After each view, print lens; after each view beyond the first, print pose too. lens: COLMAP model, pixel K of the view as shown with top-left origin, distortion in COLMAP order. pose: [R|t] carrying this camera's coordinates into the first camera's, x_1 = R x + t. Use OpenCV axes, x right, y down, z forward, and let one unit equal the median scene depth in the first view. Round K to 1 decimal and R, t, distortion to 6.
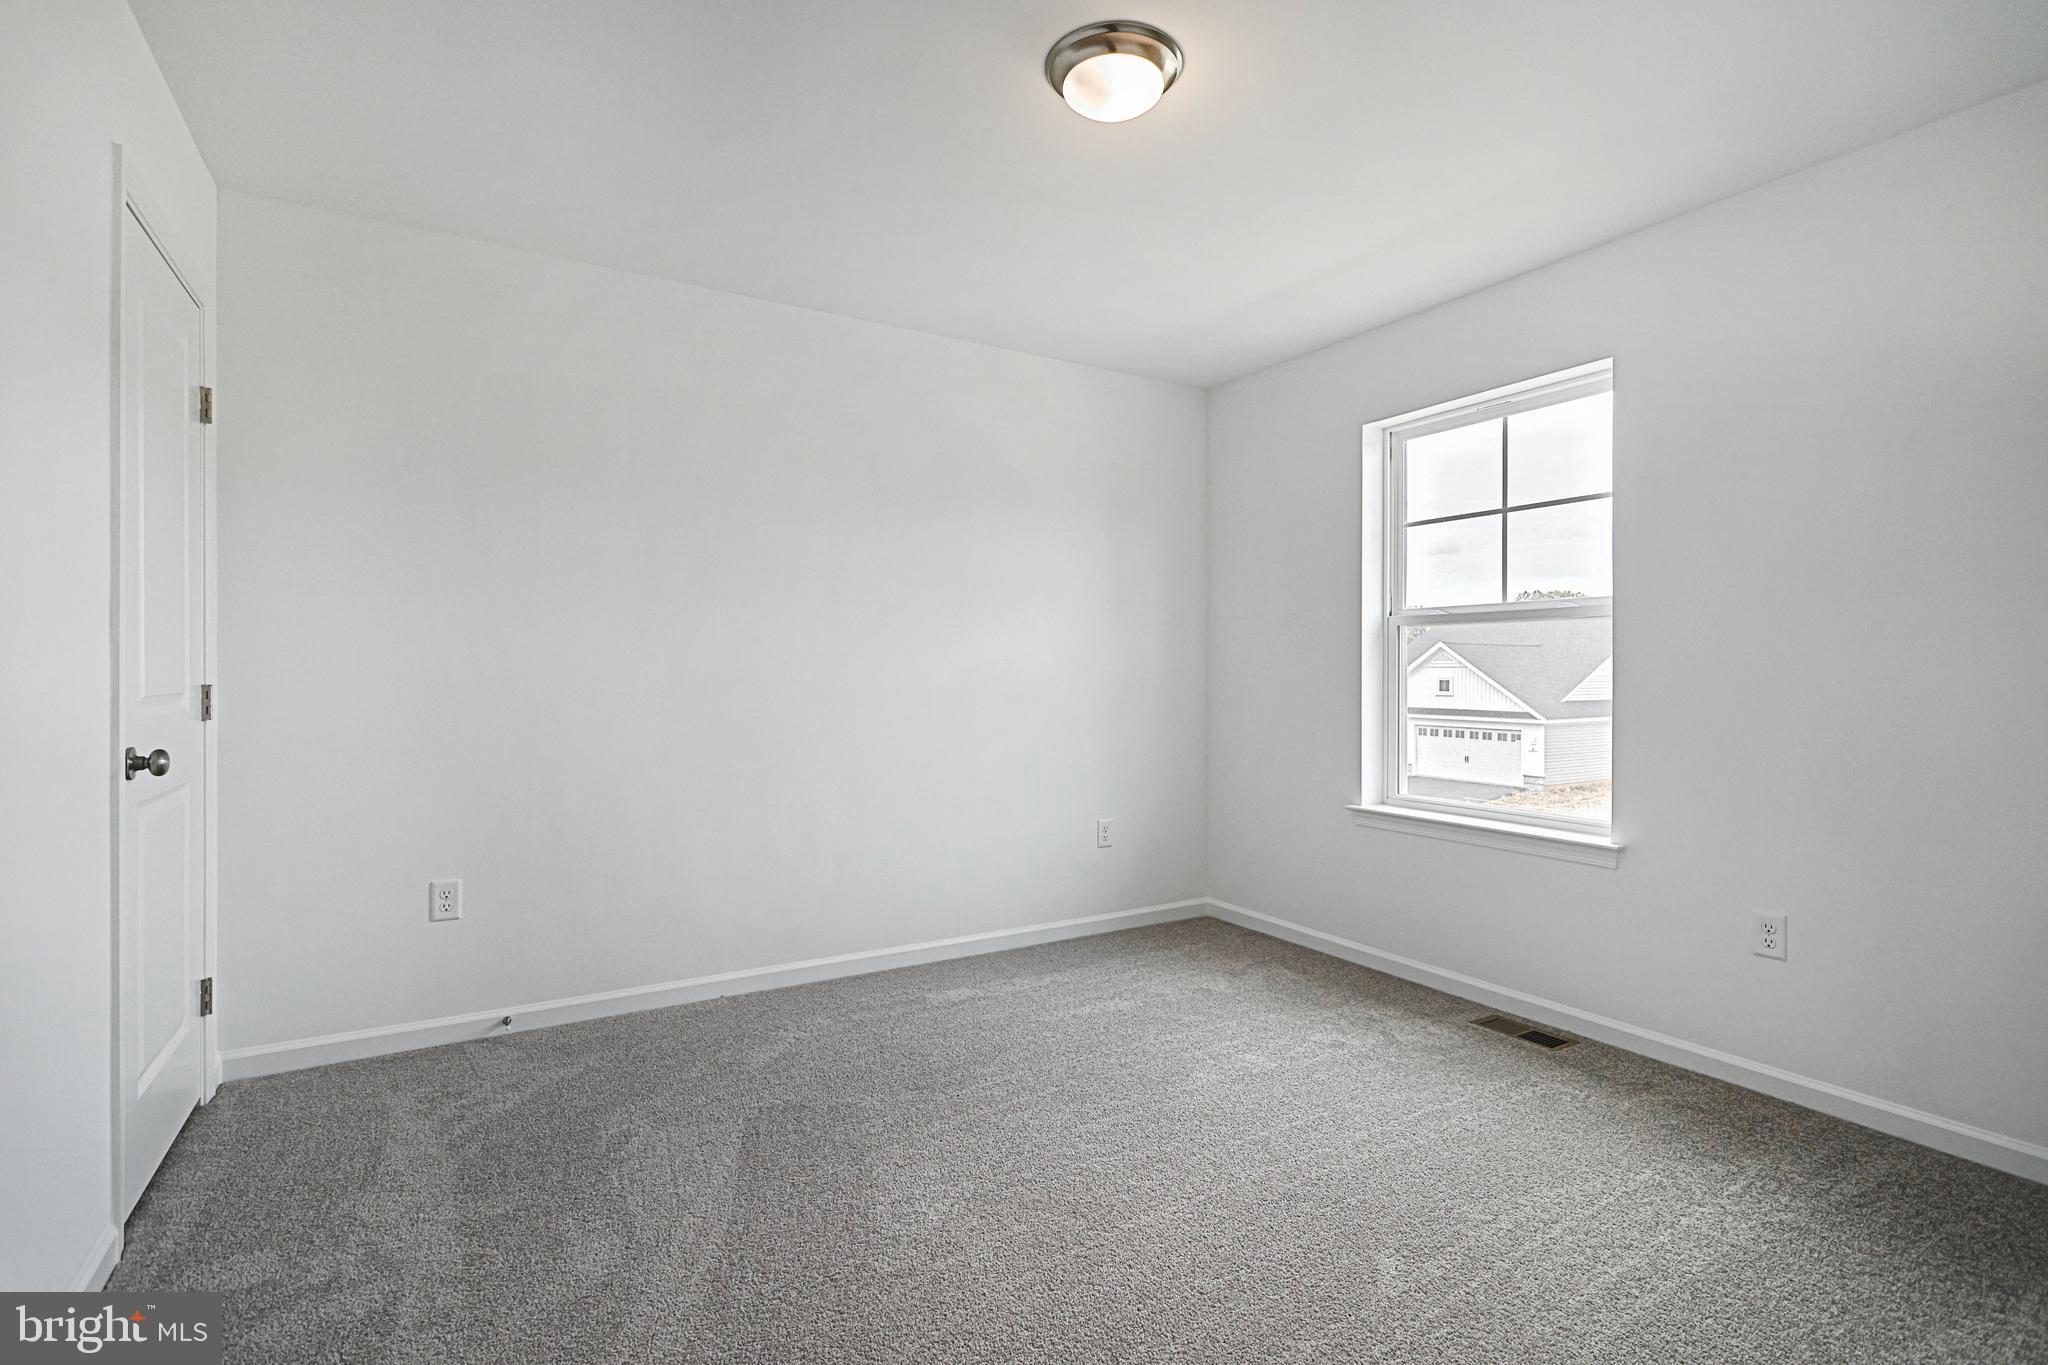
lens RADIAL K [[978.6, 0, 1021.7], [0, 978.6, 683.8], [0, 0, 1]] dist [-0.004004, 0.002368]
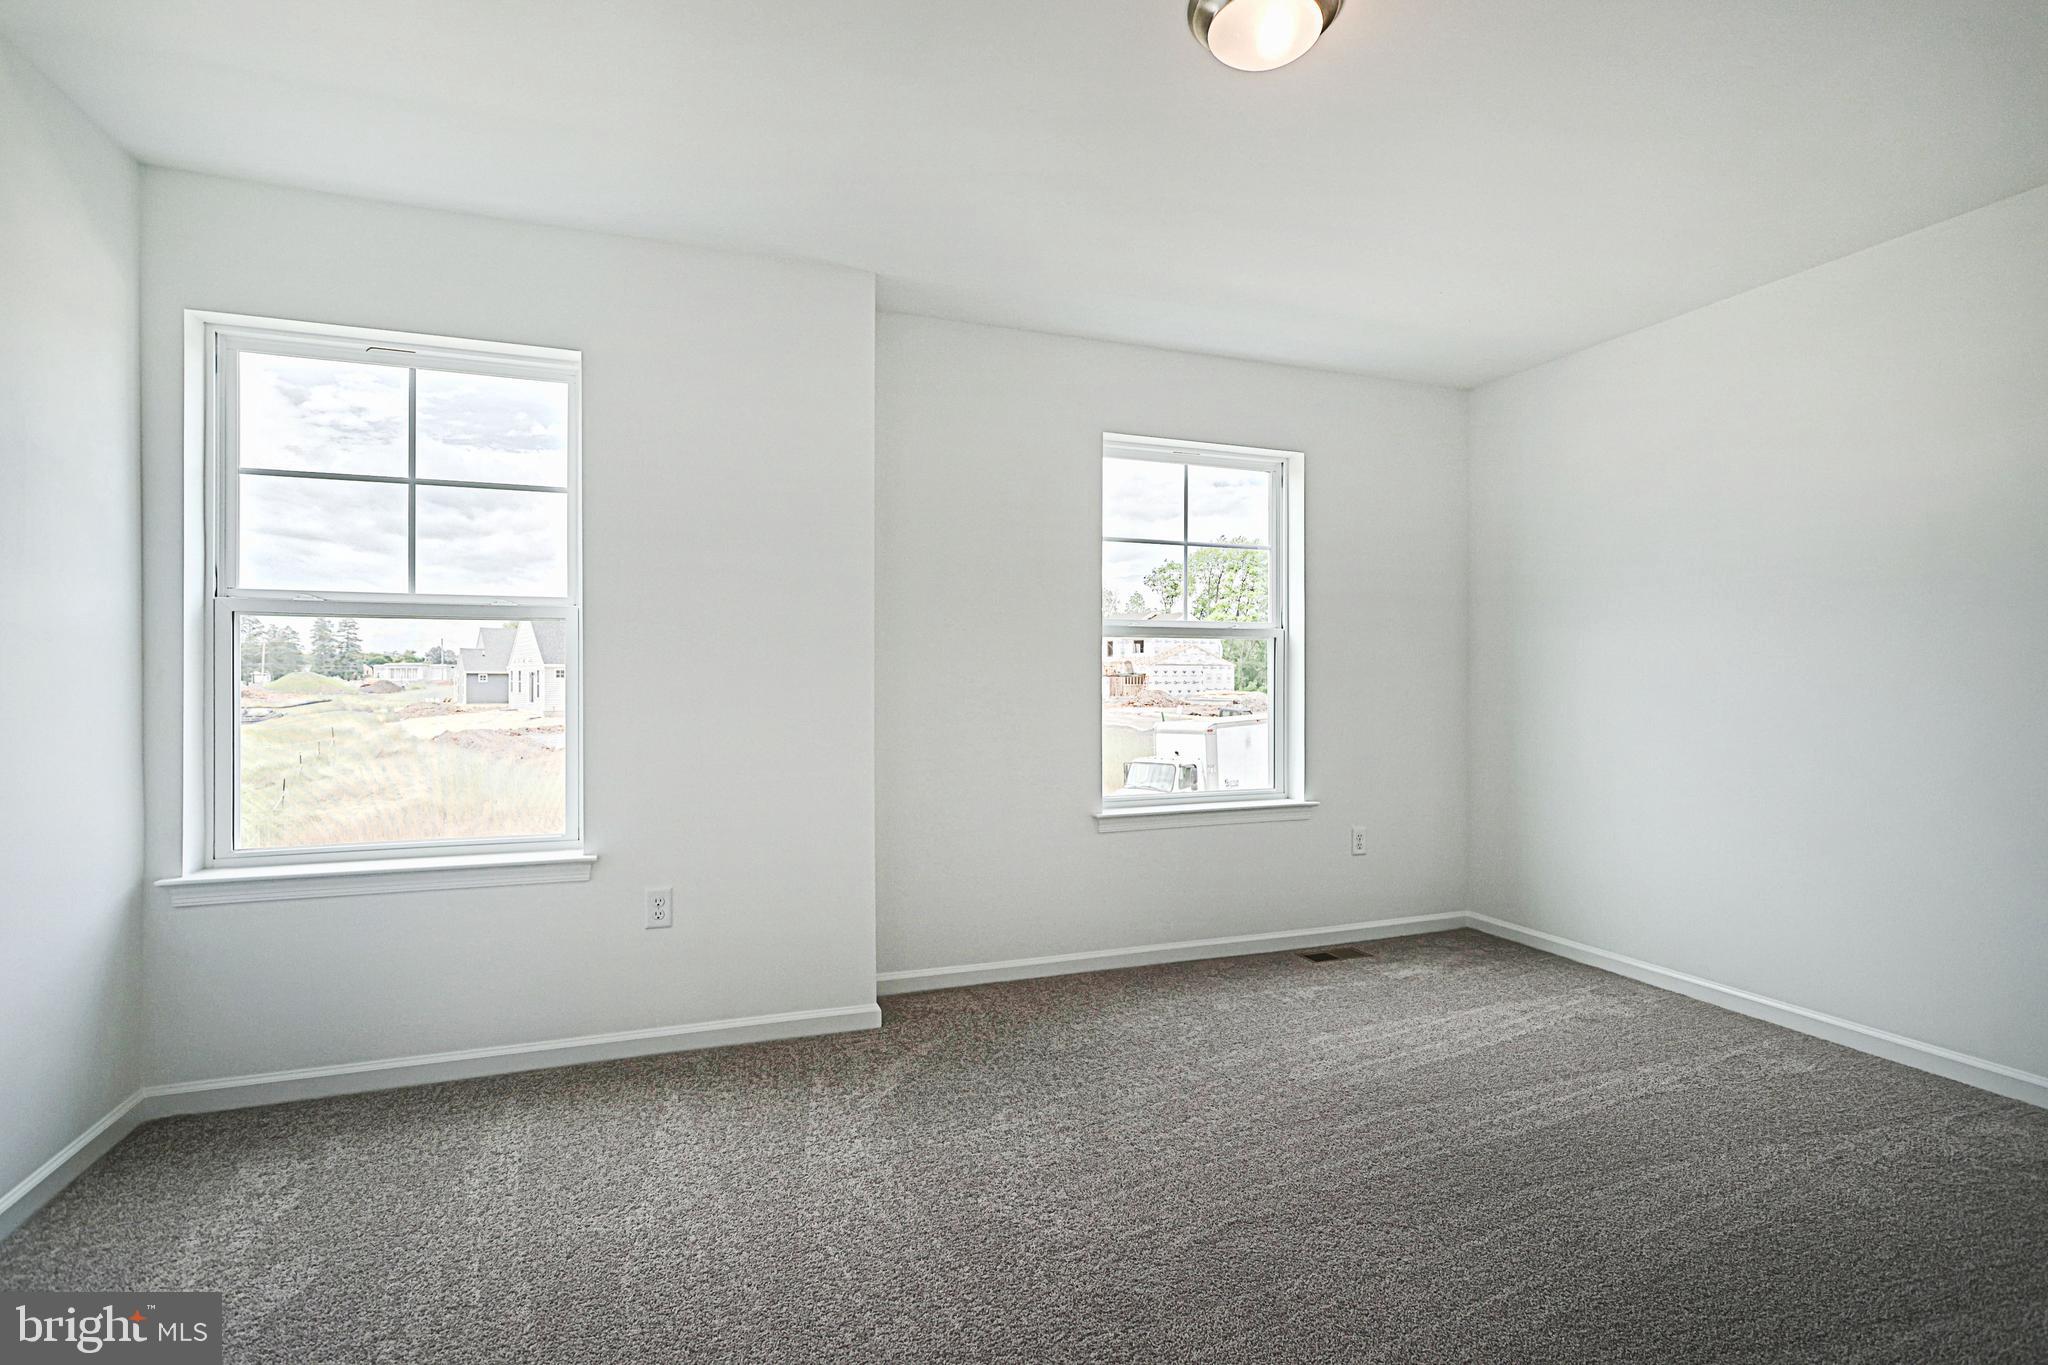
lens RADIAL K [[978.6, 0, 1024.9], [0, 978.6, 687.3], [0, 0, 1]] dist [-0.004004, 0.002368]
pose [[0.131093, -0.017273, 0.991220, -0.290533], [0.015149, 0.999766, 0.015419, -0.009300], [-0.991254, 0.012995, 0.131324, 0.421539]]
